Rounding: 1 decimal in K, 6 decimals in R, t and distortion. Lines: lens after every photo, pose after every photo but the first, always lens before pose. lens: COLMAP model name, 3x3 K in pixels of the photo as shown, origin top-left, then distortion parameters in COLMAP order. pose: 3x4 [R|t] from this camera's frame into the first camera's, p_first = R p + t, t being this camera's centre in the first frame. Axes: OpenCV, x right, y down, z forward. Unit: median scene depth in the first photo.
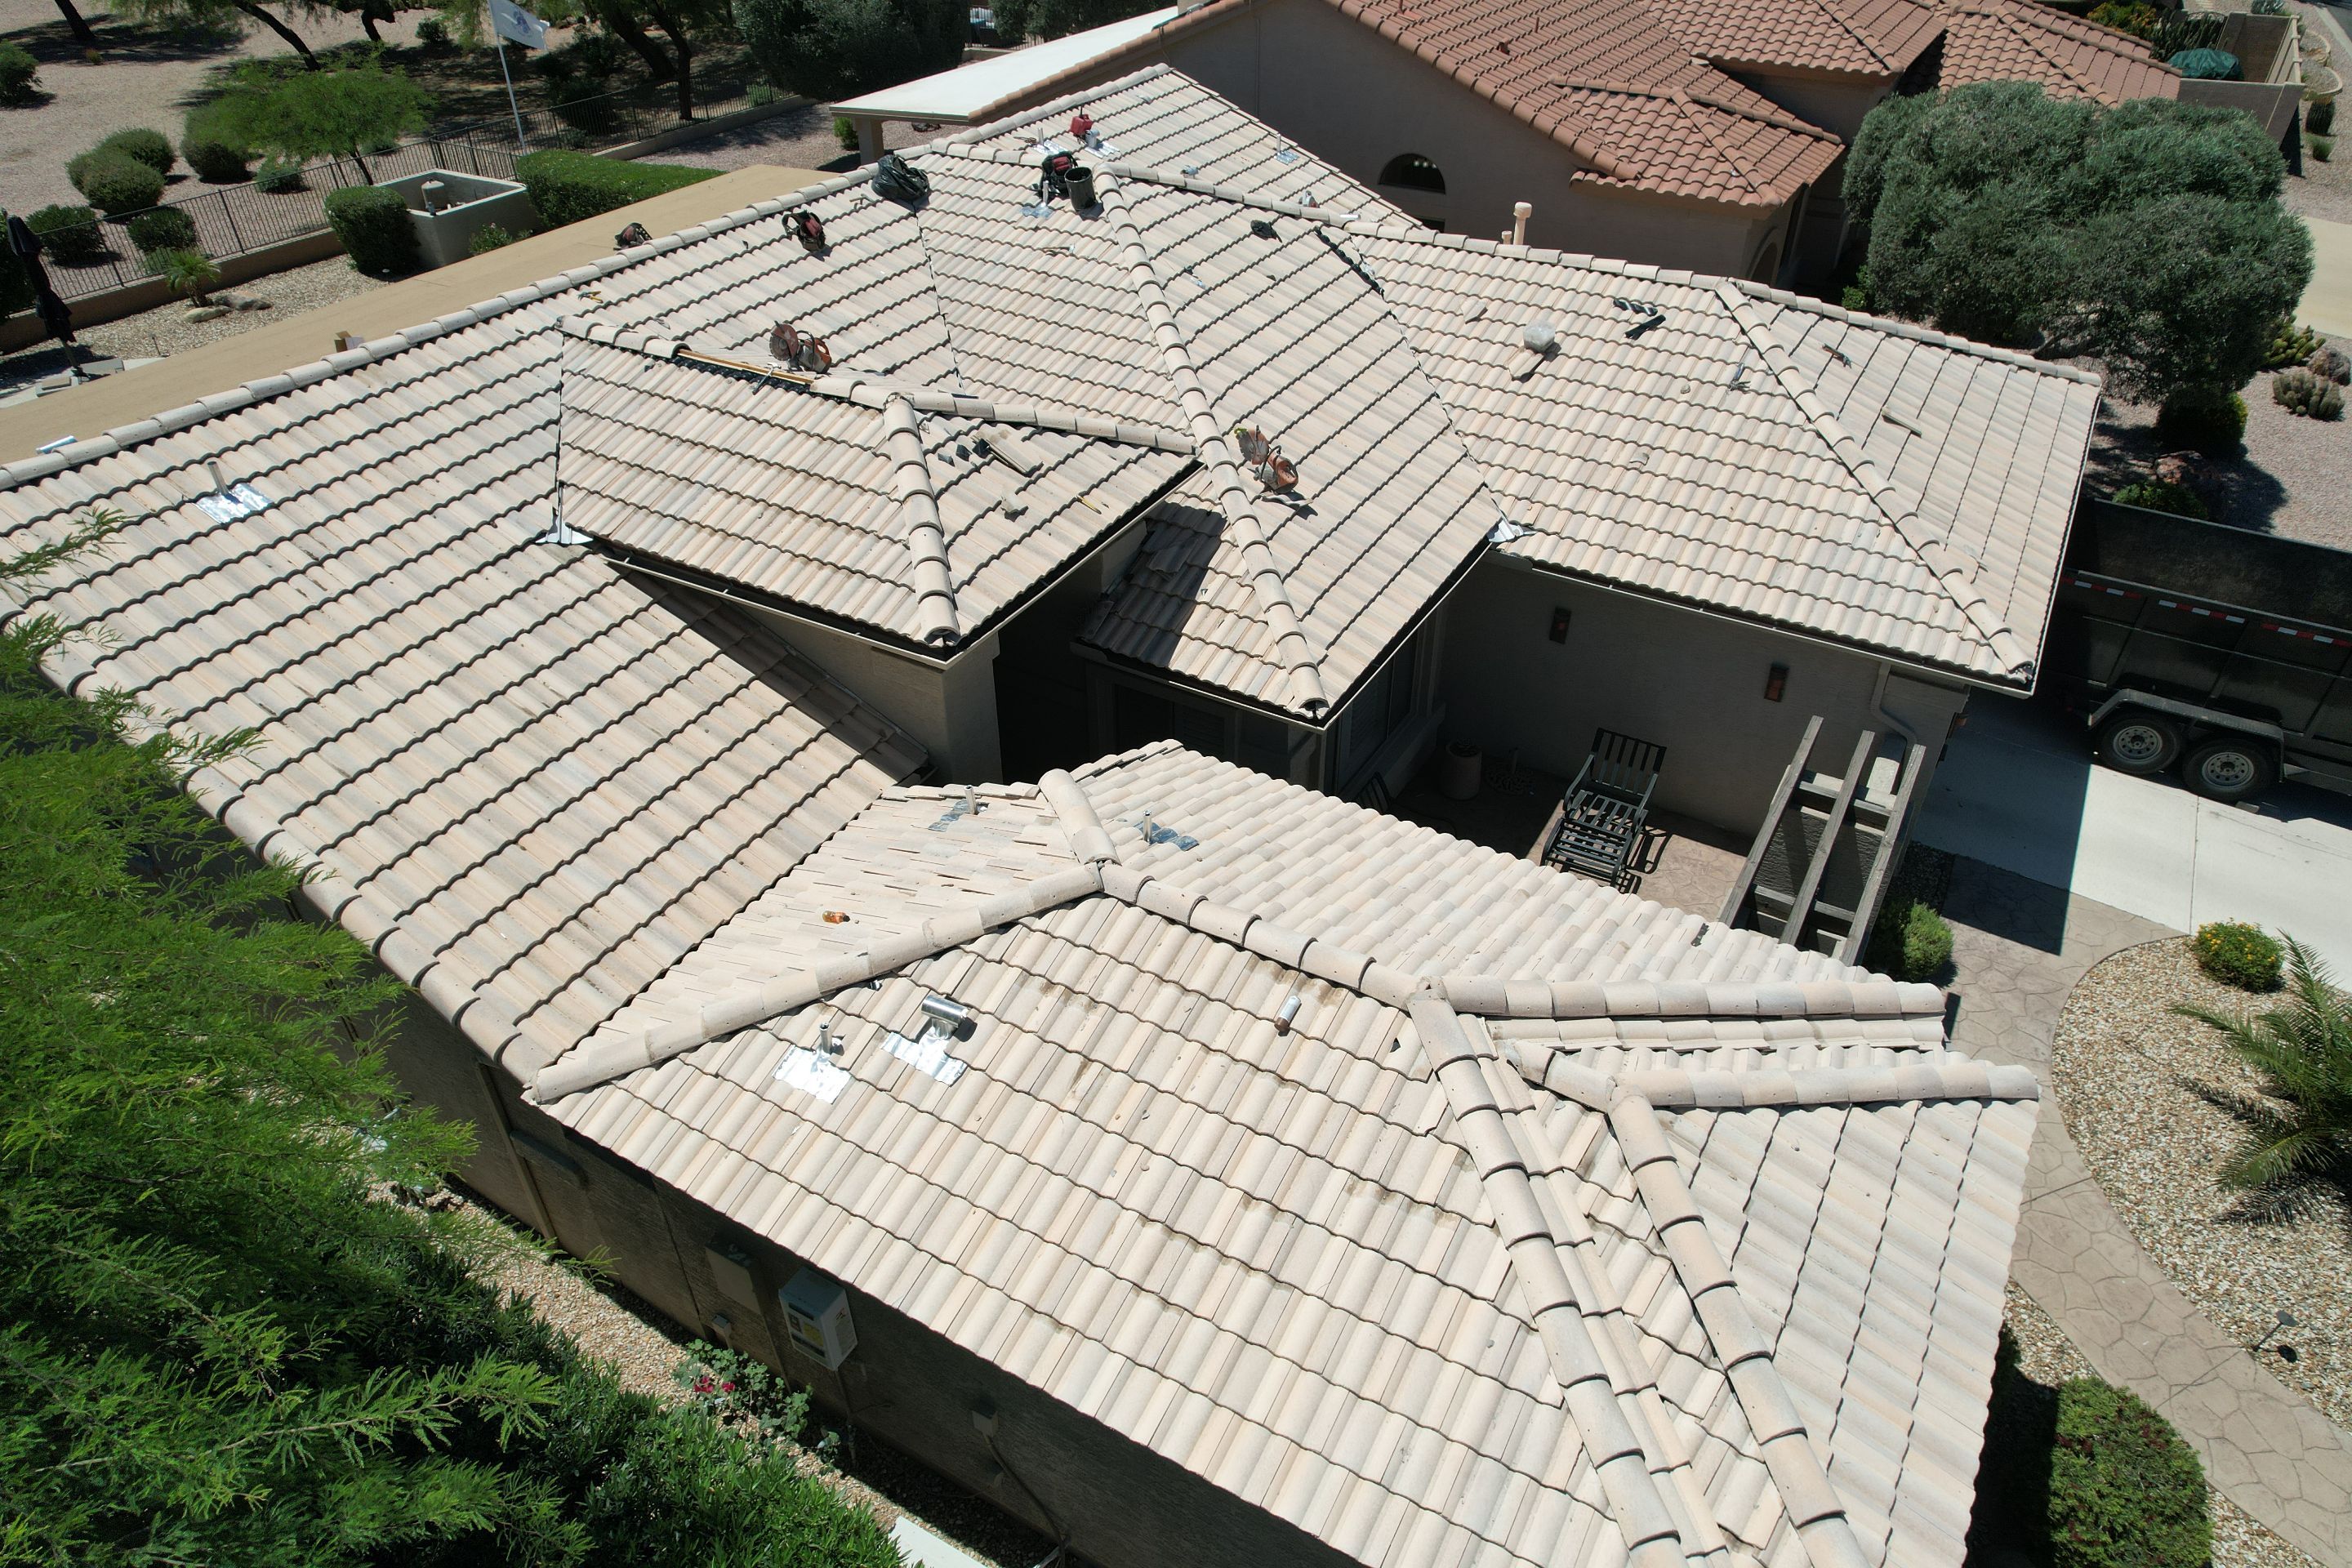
lens RADIAL K [[1504.9, 0, 1178.1], [0, 1504.9, 799.4], [0, 0, 1]] dist [-0.080923, 0.071085]
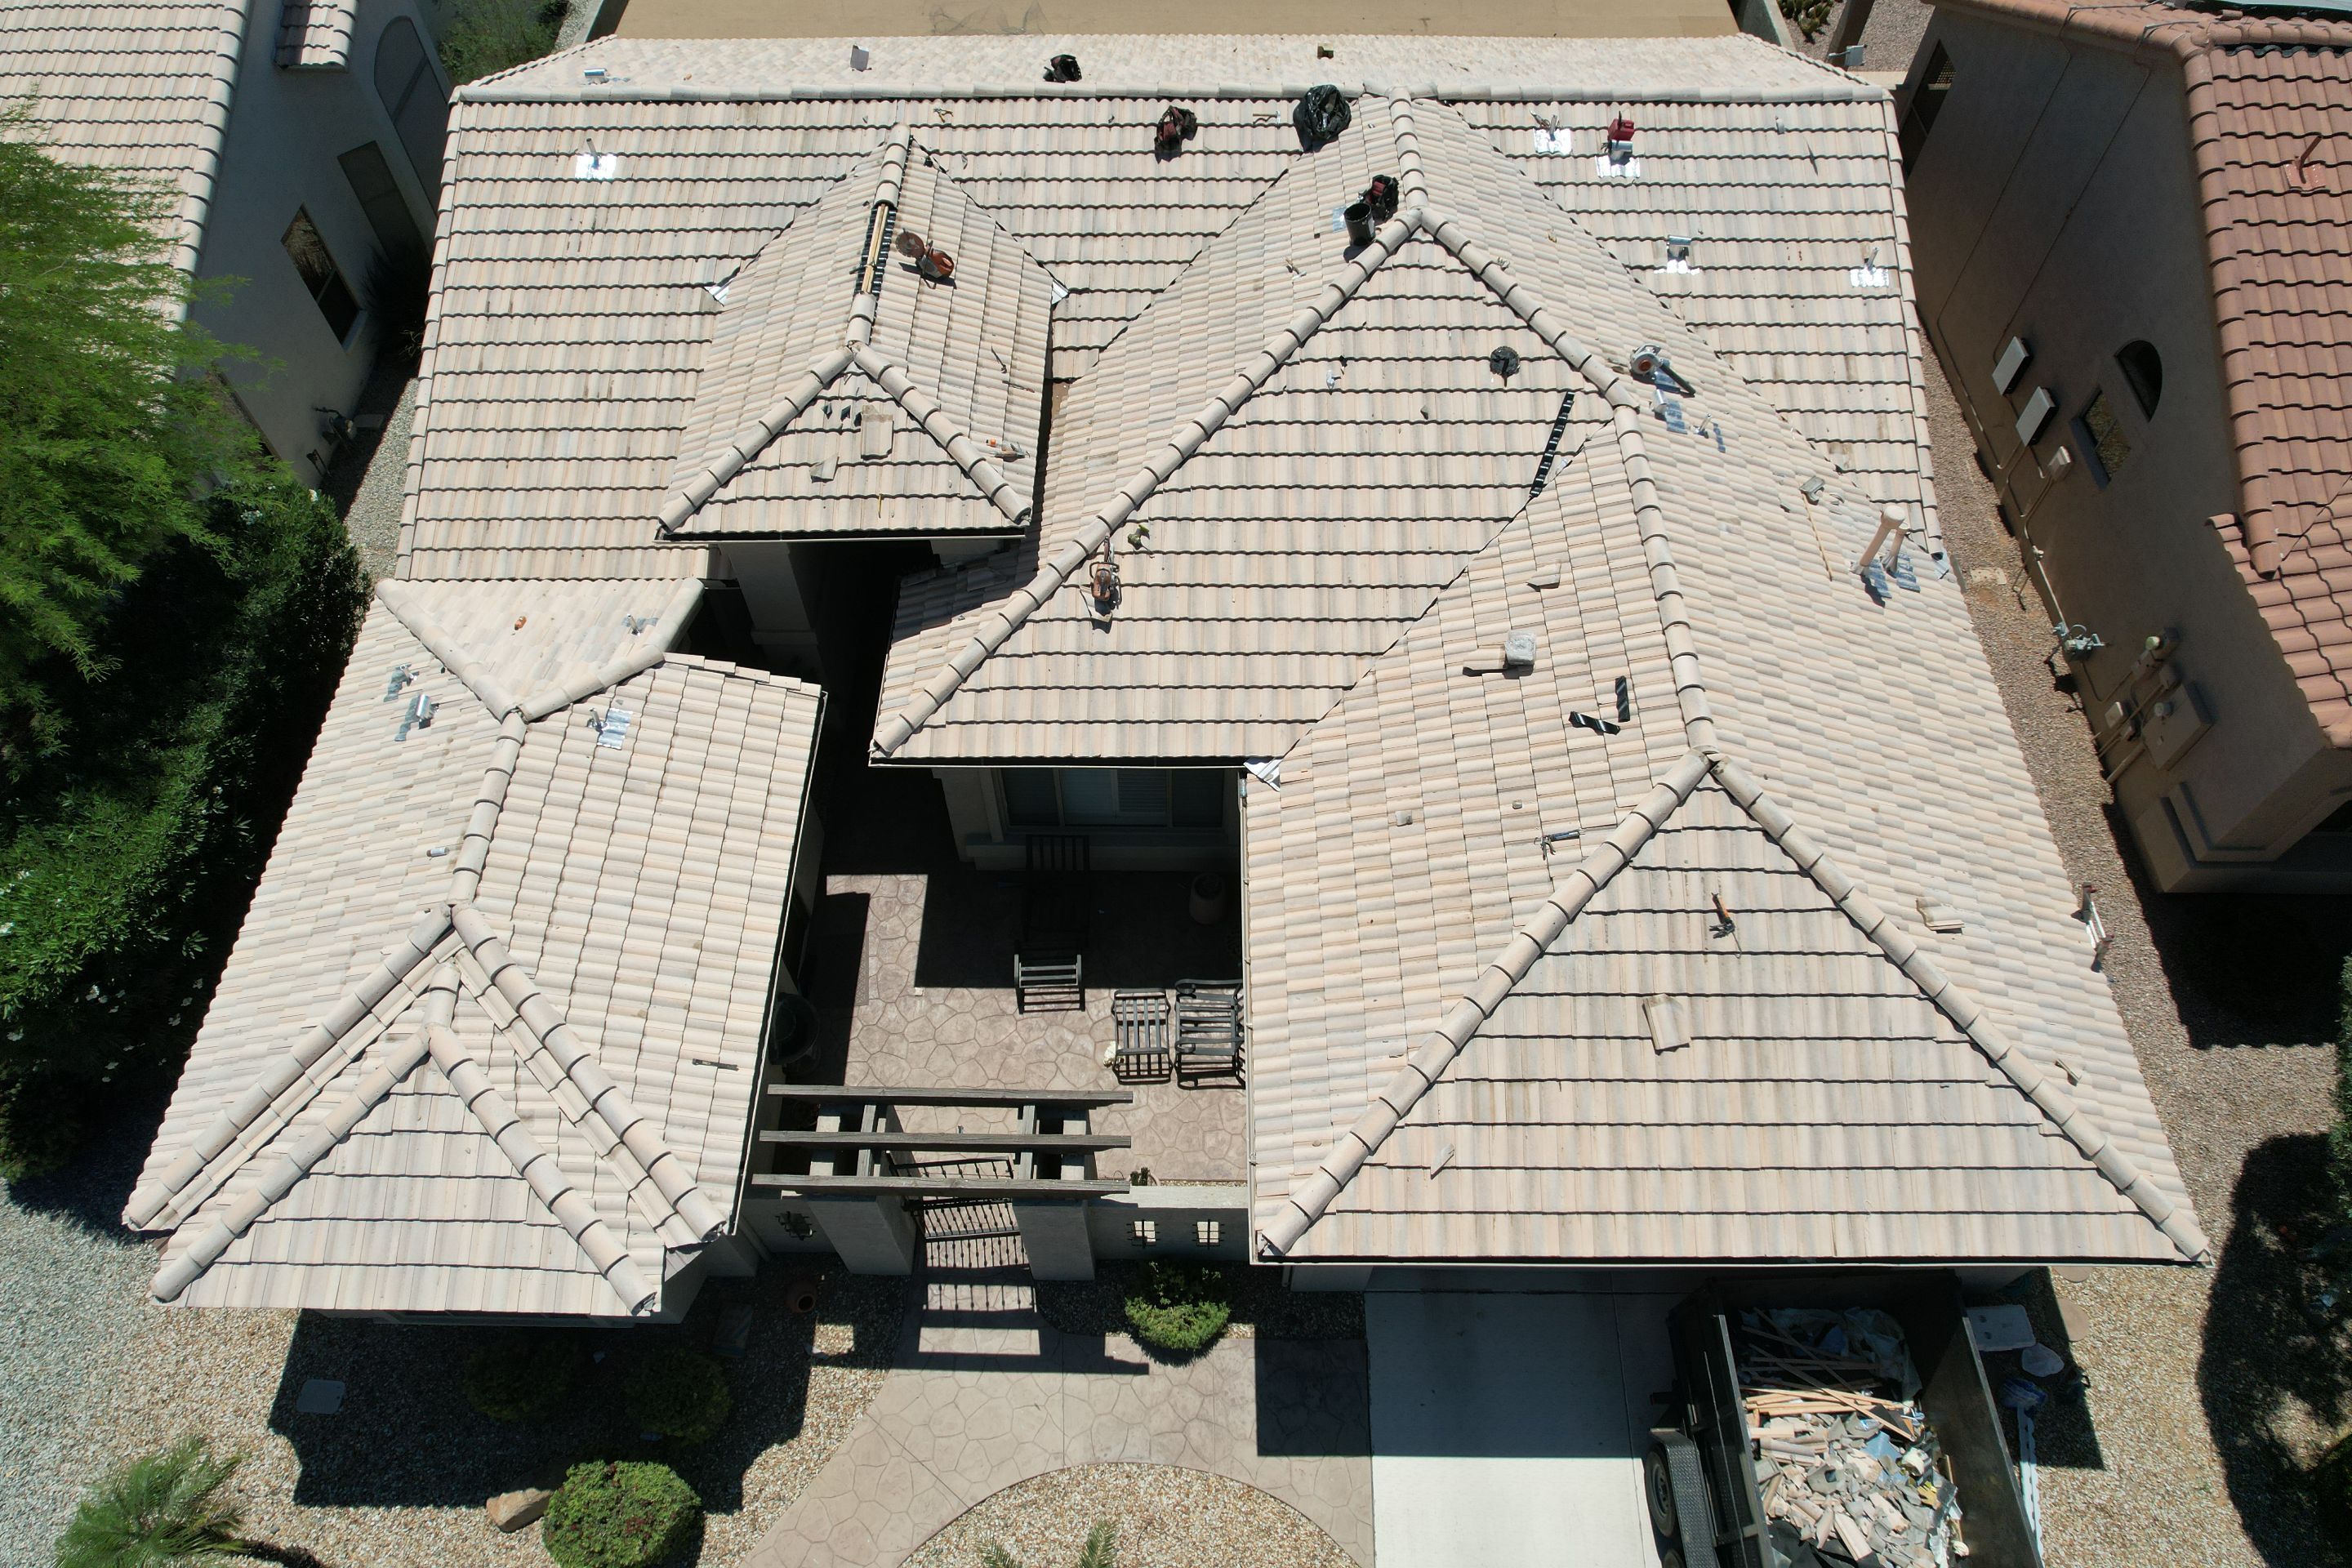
lens RADIAL K [[1504.9, 0, 1178.1], [0, 1504.9, 799.4], [0, 0, 1]] dist [-0.080923, 0.071085]
pose [[0.498993, 0.722755, -0.478155, 0.714037], [-0.517537, 0.691091, 0.504527, -0.669220], [0.695098, -0.004293, 0.718902, 0.234837]]
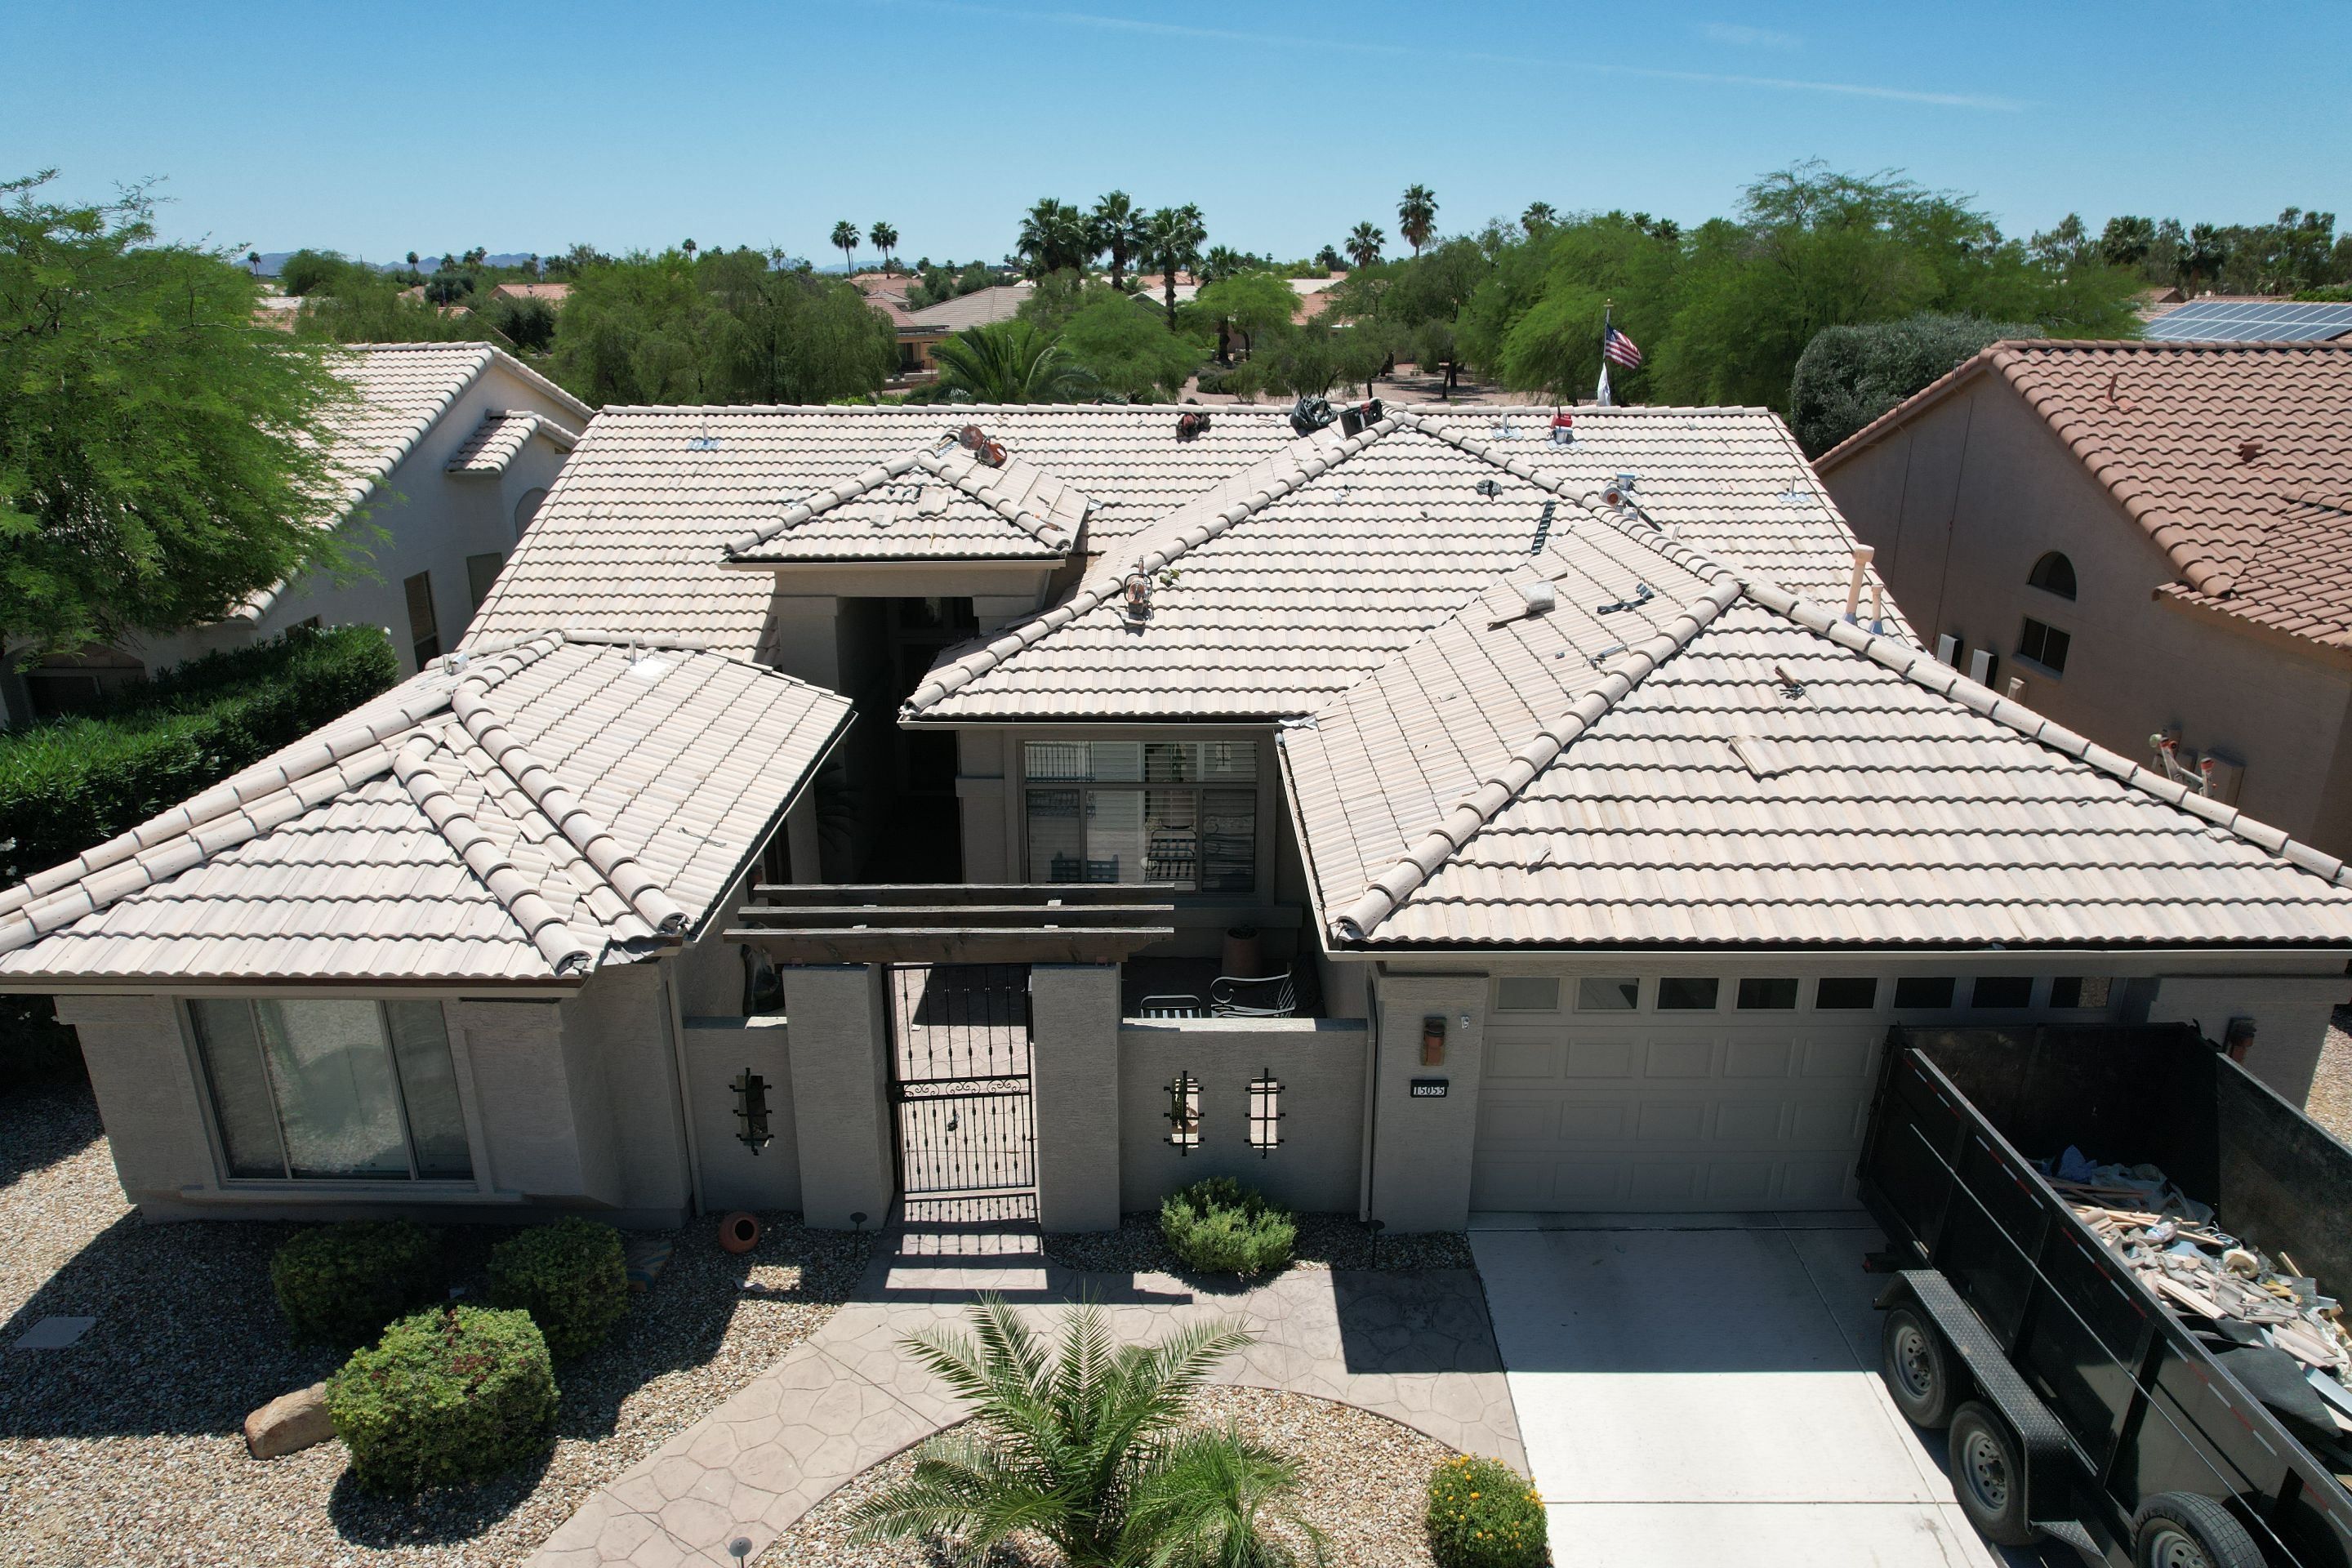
lens RADIAL K [[1504.9, 0, 1178.1], [0, 1504.9, 799.4], [0, 0, 1]] dist [-0.080923, 0.071085]
pose [[0.510009, 0.294498, -0.808184, 1.036134], [-0.517800, 0.855369, -0.015068, -0.079259], [0.686858, 0.426163, 0.588737, 0.388302]]
